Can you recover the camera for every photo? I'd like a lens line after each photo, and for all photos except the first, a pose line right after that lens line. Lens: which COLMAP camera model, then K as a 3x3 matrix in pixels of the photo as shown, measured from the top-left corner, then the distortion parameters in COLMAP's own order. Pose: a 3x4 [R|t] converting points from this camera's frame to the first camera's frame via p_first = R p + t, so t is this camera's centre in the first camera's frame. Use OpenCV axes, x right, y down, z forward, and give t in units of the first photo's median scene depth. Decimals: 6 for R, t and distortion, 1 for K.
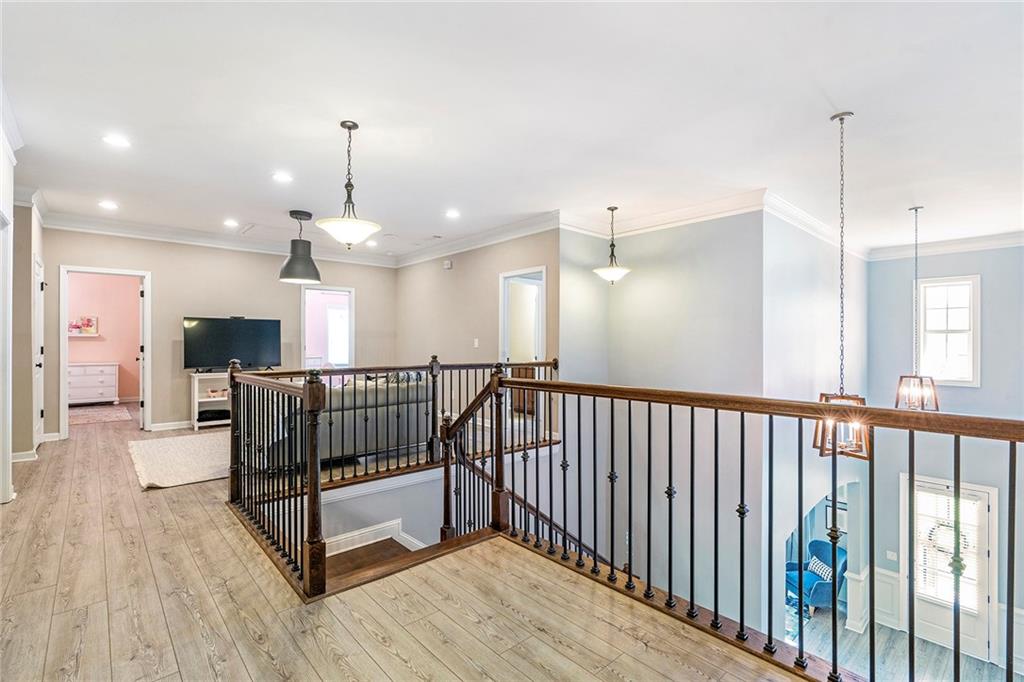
lens RADIAL K [[474.0, 0, 515.7], [0, 474.0, 341.5], [0, 0, 1]] dist [-0.005601, 0.000481]
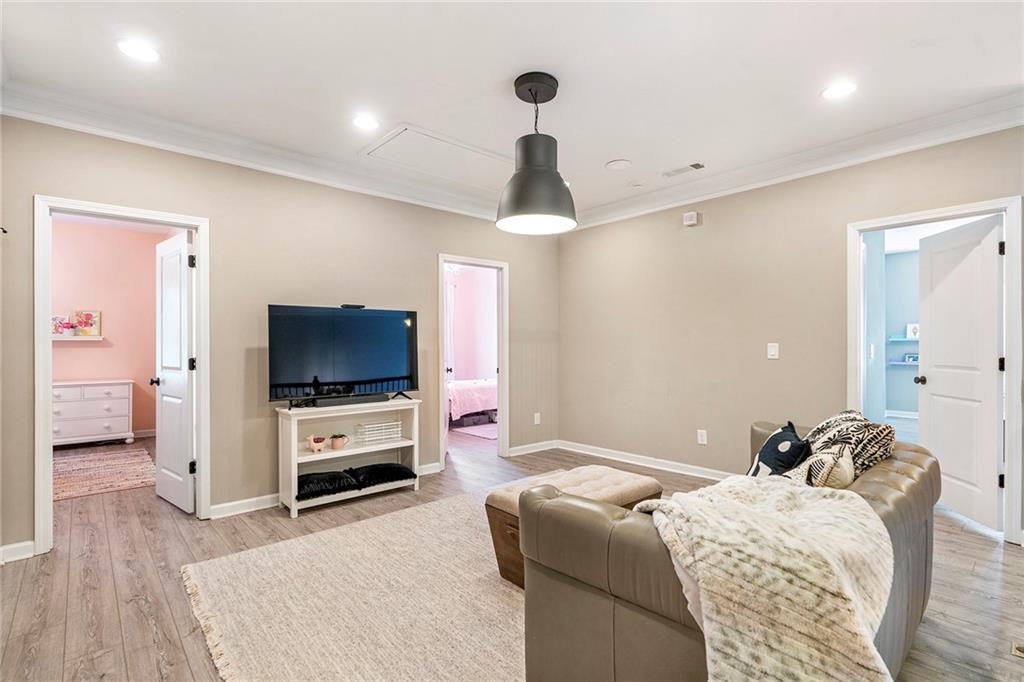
lens RADIAL K [[474.0, 0, 508.2], [0, 474.0, 343.8], [0, 0, 1]] dist [-0.005601, 0.000481]
pose [[0.999996, -0.002521, -0.001480, -0.417249], [0.002521, 0.999997, -0.000343, -0.005704], [0.001481, 0.000340, 0.999999, 0.449678]]
